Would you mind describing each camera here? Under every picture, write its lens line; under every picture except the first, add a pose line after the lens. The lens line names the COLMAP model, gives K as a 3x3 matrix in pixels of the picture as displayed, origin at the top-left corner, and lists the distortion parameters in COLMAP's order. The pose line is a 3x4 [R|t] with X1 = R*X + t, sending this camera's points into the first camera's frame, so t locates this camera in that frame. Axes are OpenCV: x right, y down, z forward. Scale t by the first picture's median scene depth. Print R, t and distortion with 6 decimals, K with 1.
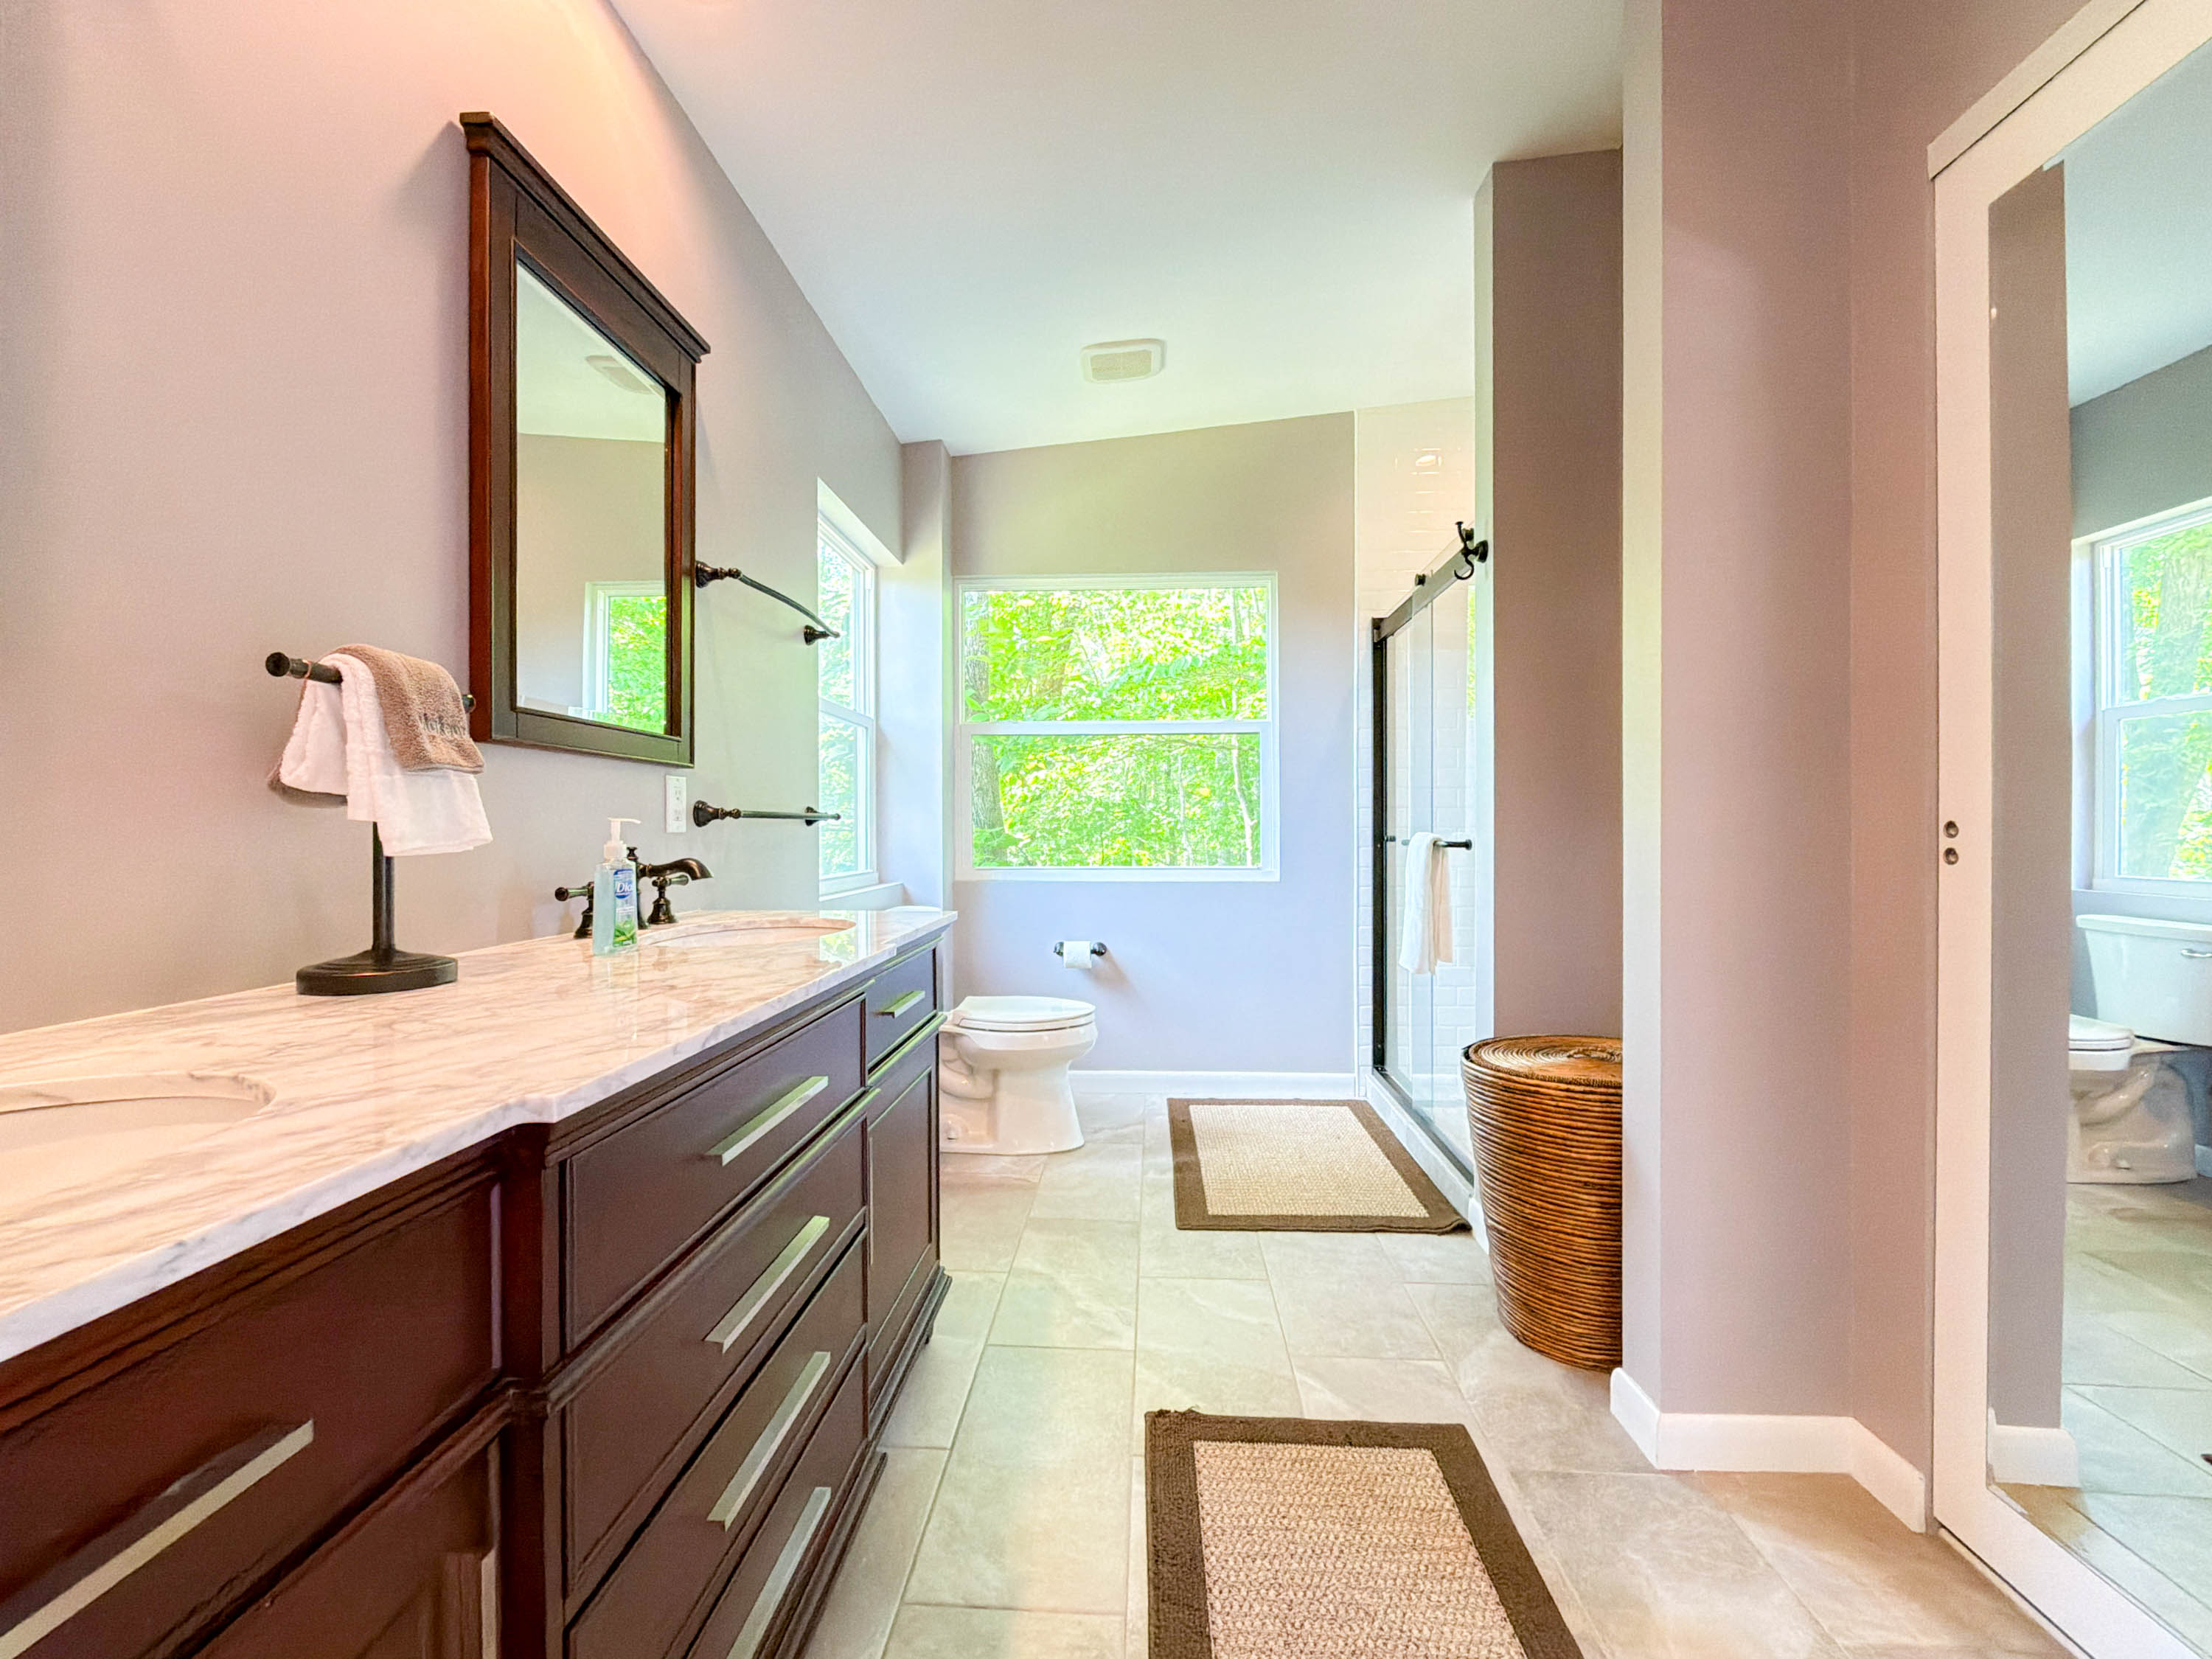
lens RADIAL K [[897.7, 0, 1100.7], [0, 897.7, 846.8], [0, 0, 1]] dist [-0.001254, -0.000172]
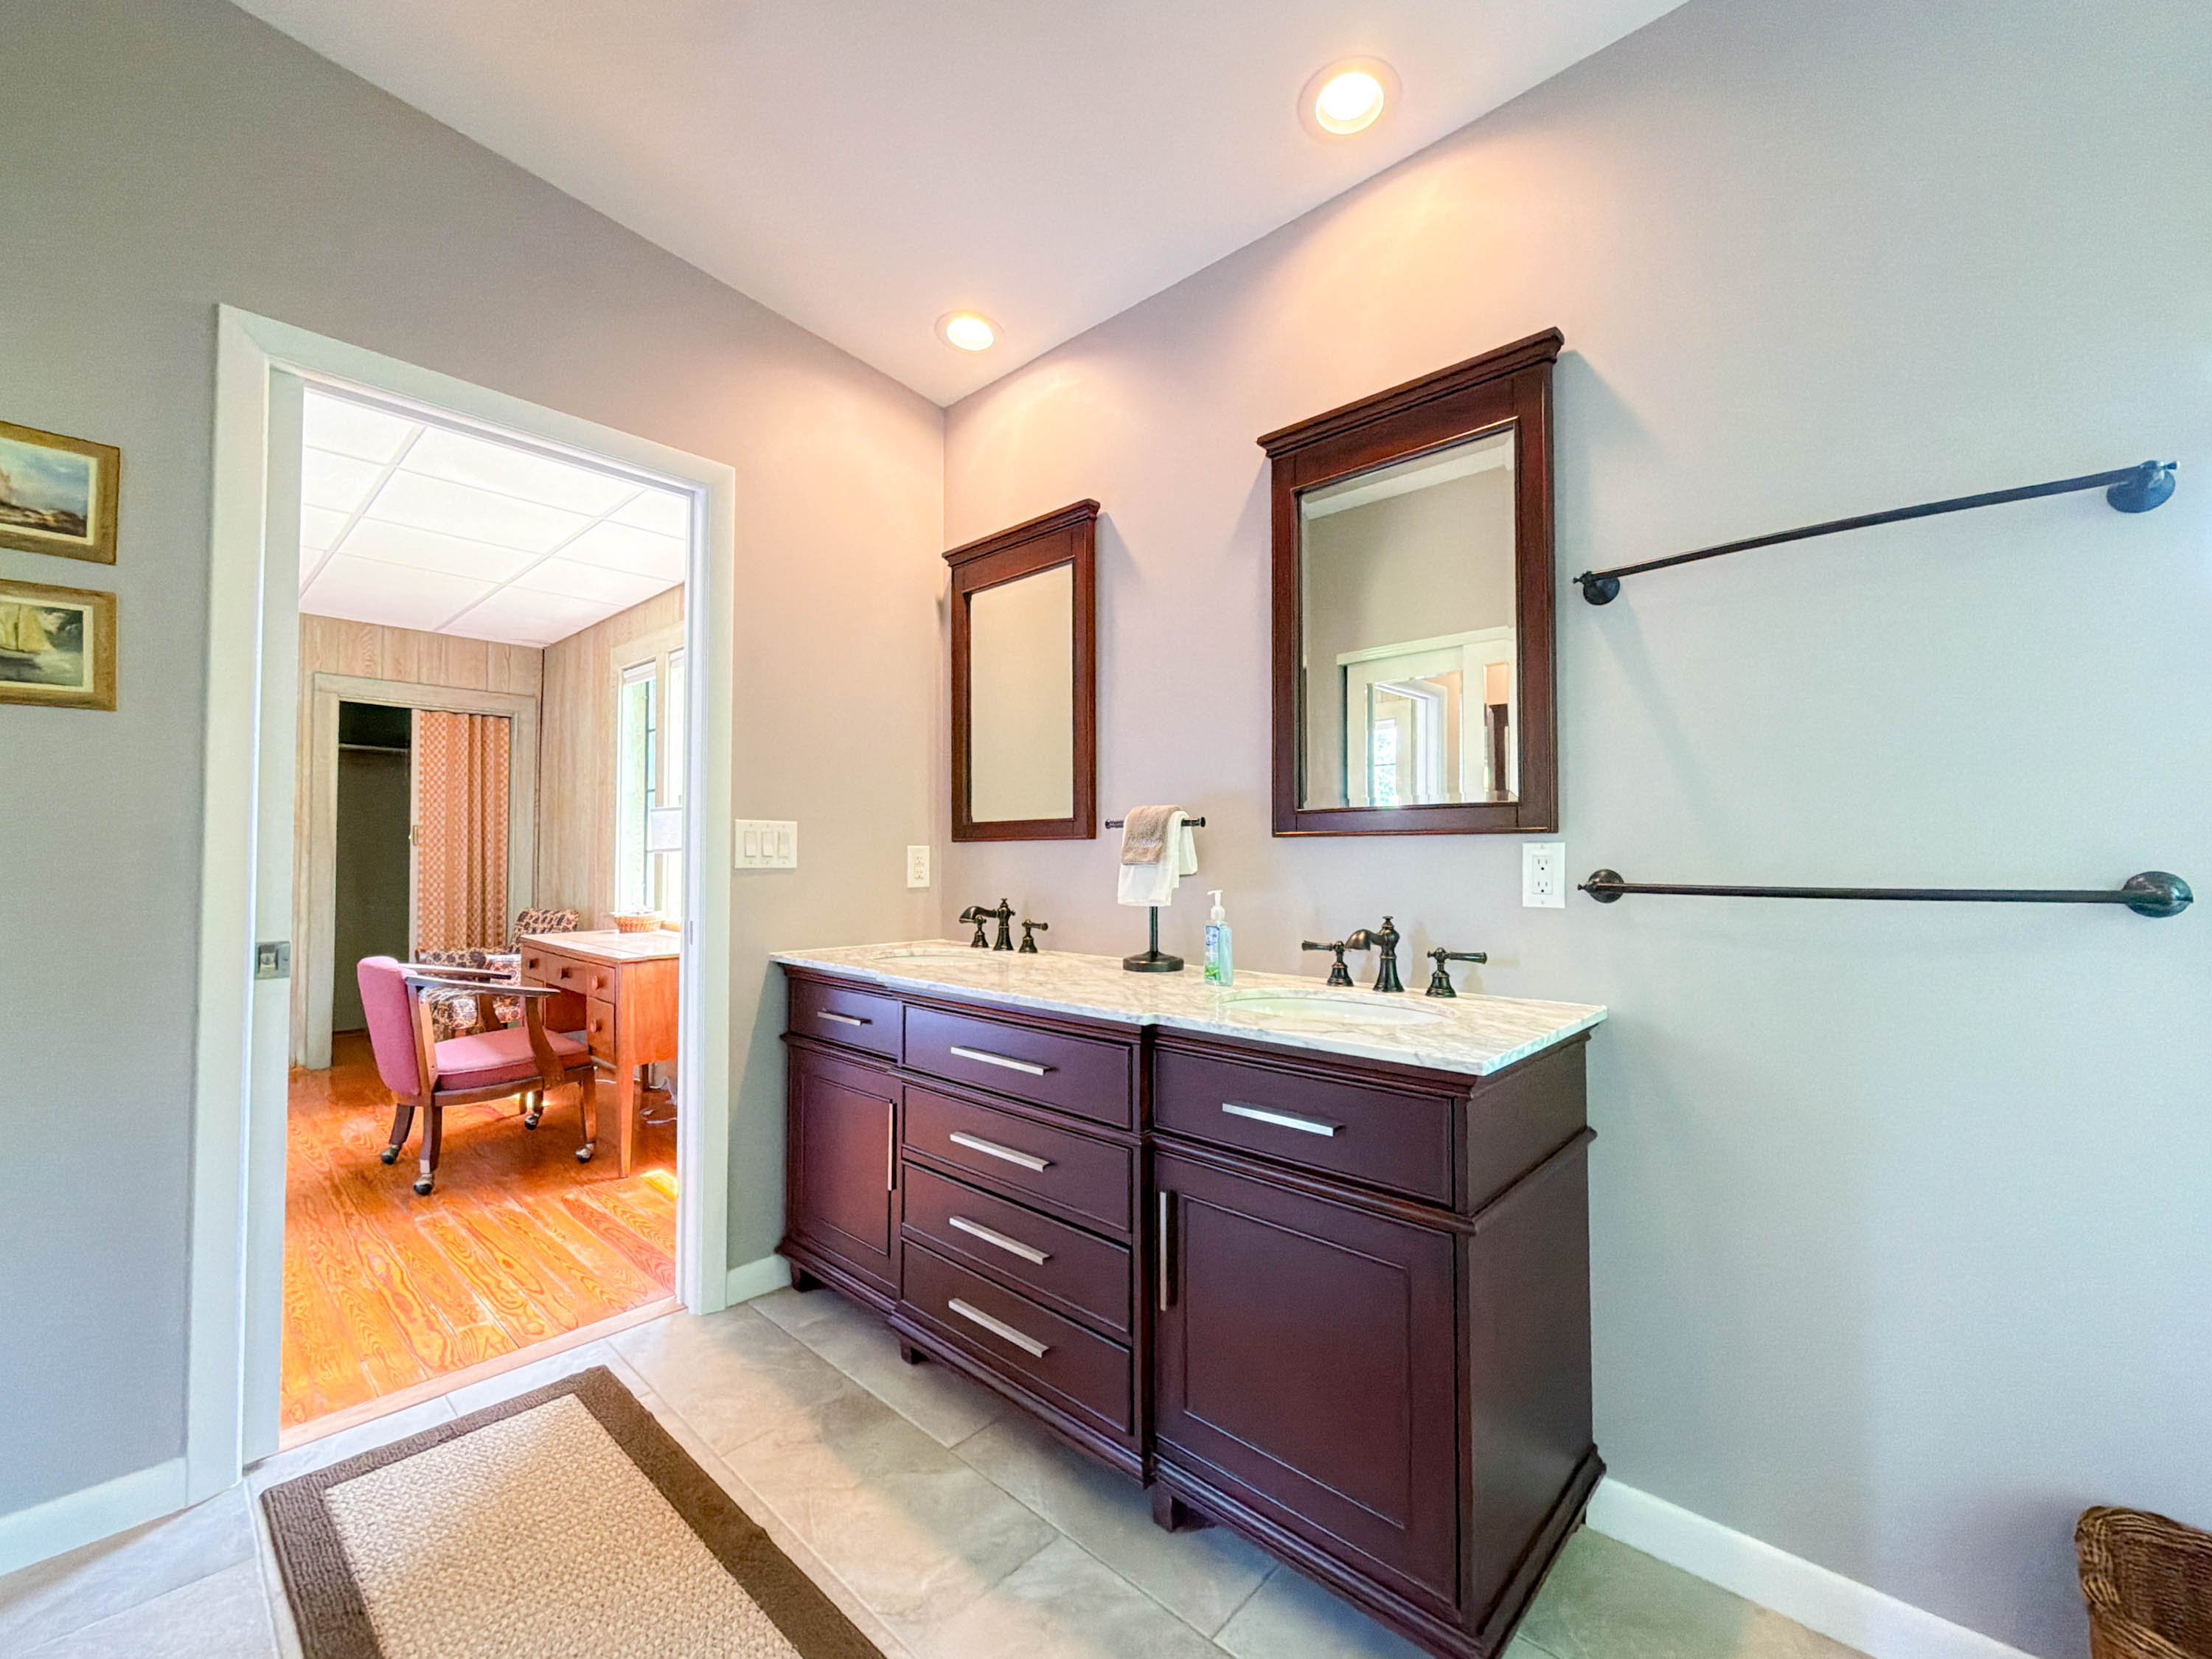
lens RADIAL K [[954.6, 0, 1109.2], [0, 954.6, 831.8], [0, 0, 1]] dist [-0.001749, -0.000724]
pose [[-0.651906, -0.009384, -0.758242, 0.686234], [-0.011748, 0.999928, -0.002274, -0.112280], [0.758209, 0.007426, -0.651970, 1.765747]]
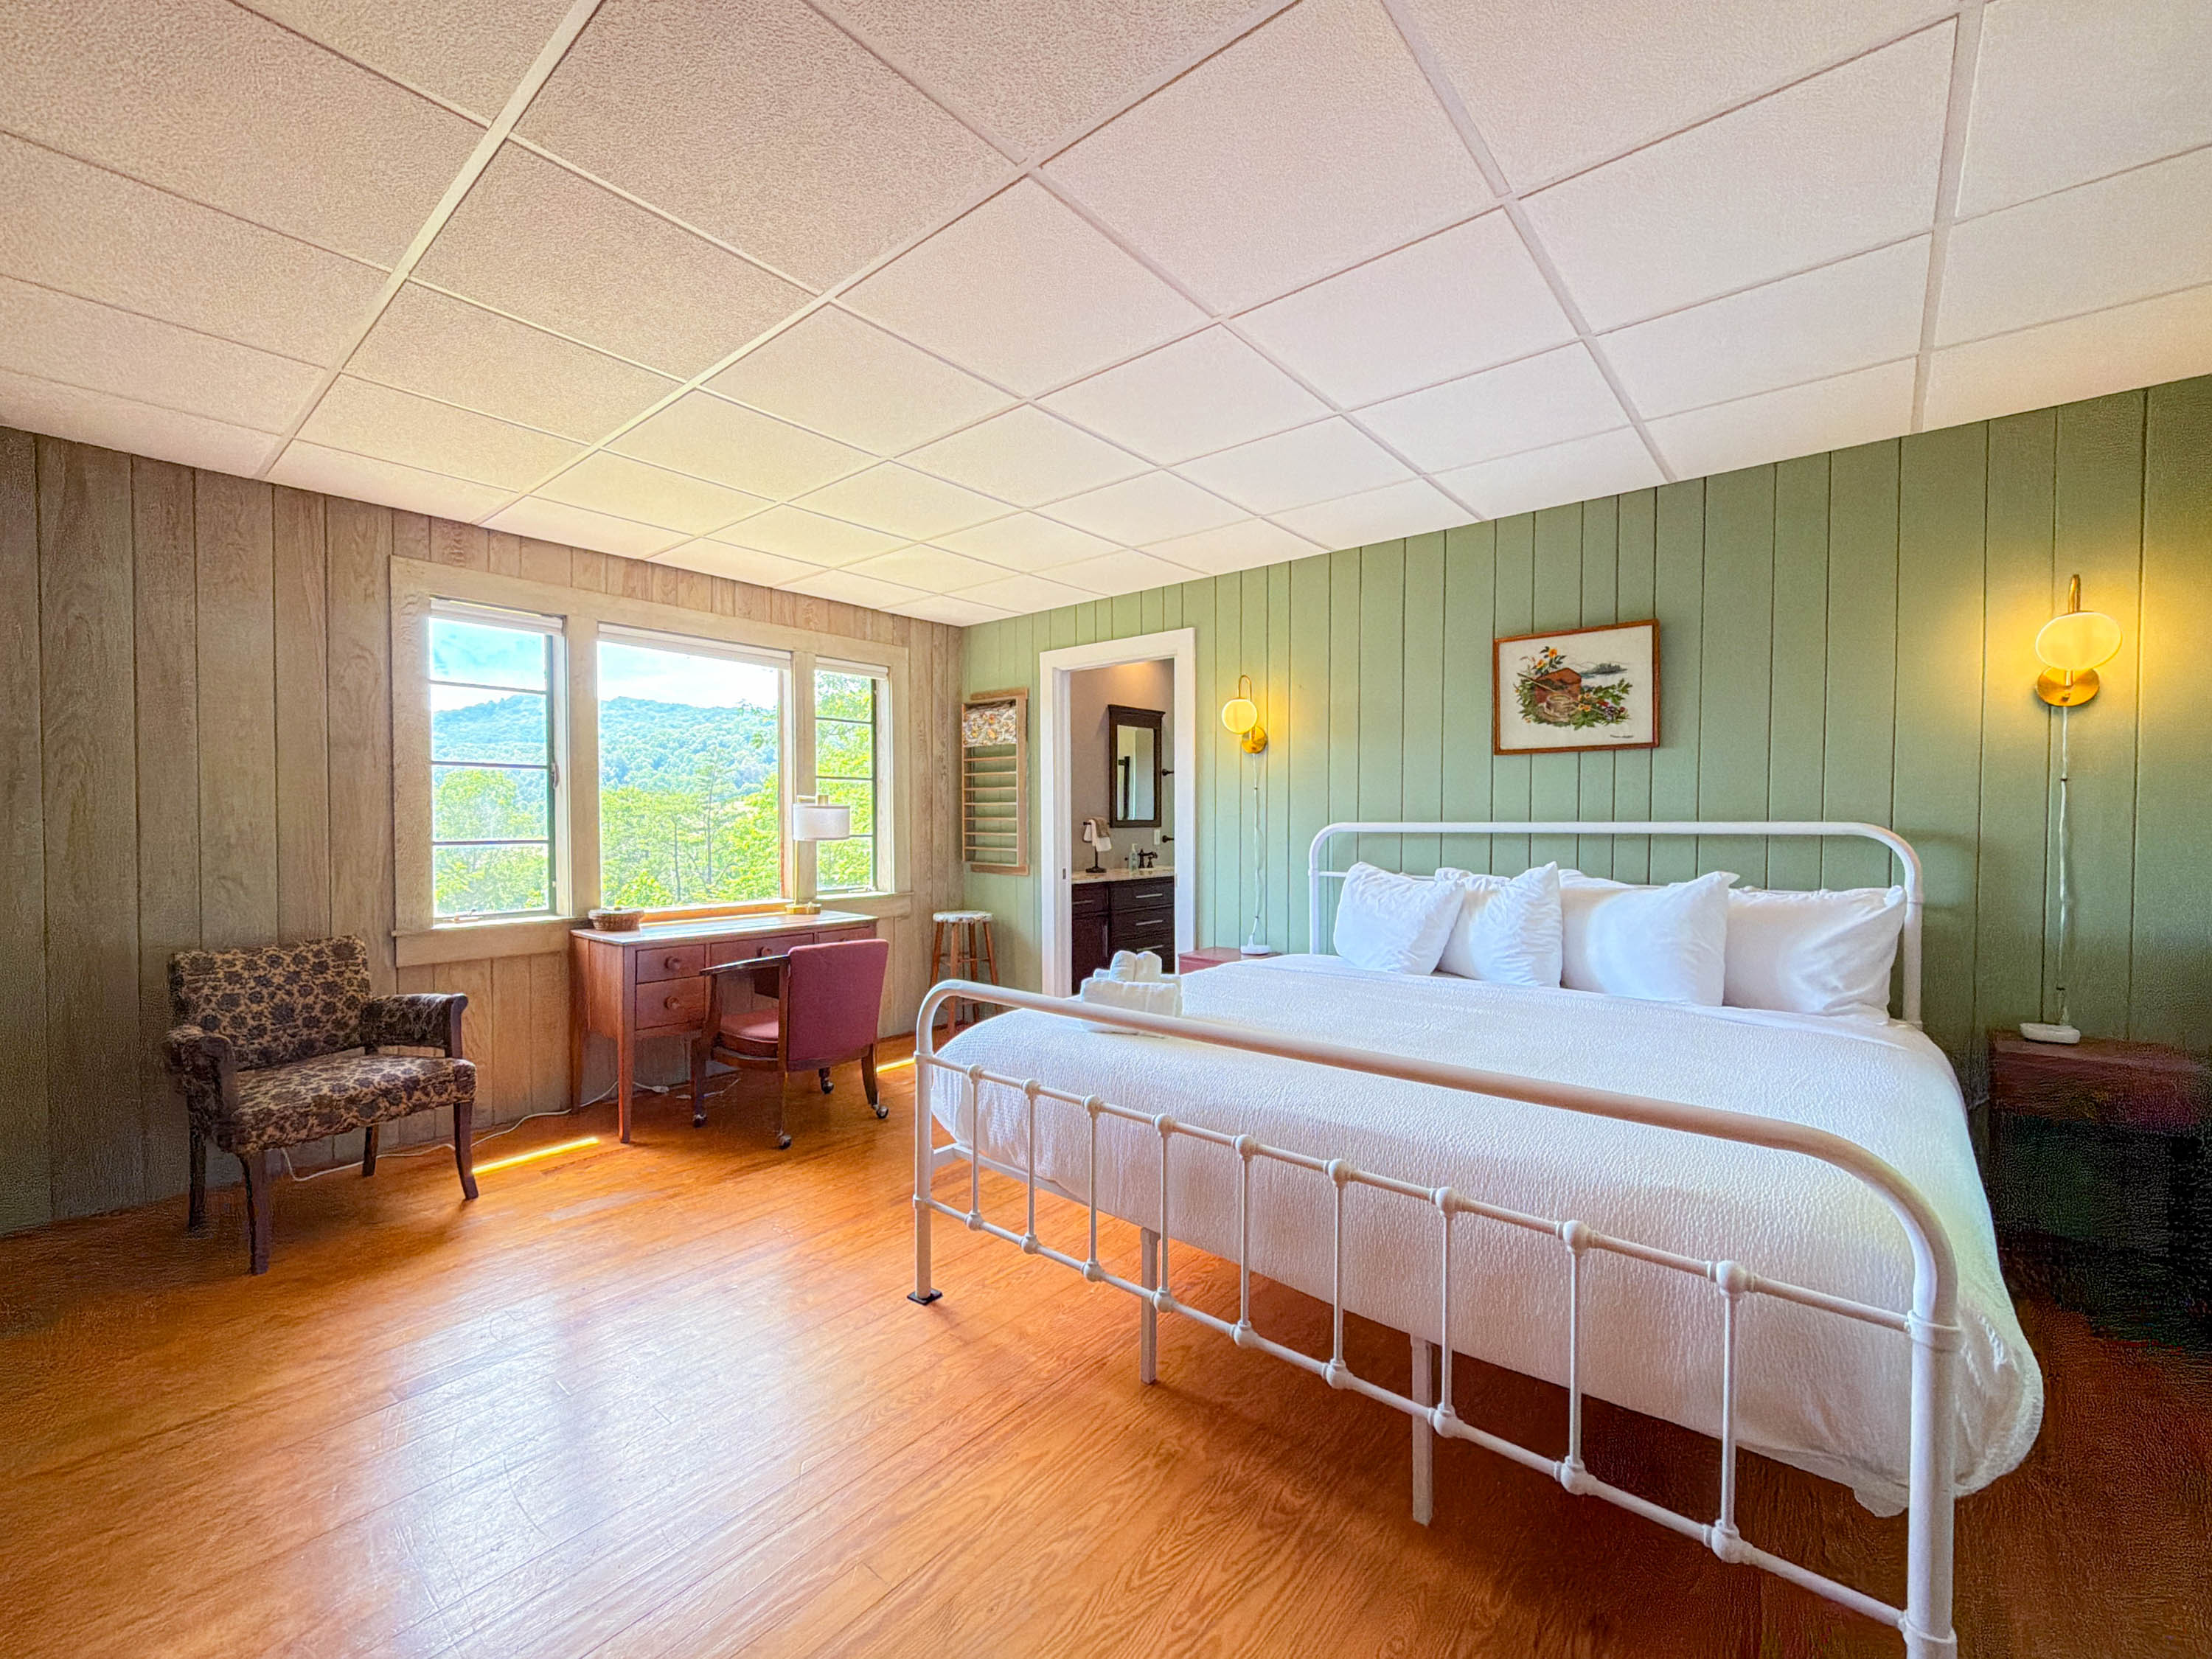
lens RADIAL K [[954.6, 0, 1109.2], [0, 954.6, 831.8], [0, 0, 1]] dist [-0.001749, -0.000724]
pose [[0.802601, 0.007061, -0.596475, 2.363523], [-0.008063, 0.999967, 0.000989, -0.099019], [0.596462, 0.004015, 0.802631, -3.129568]]
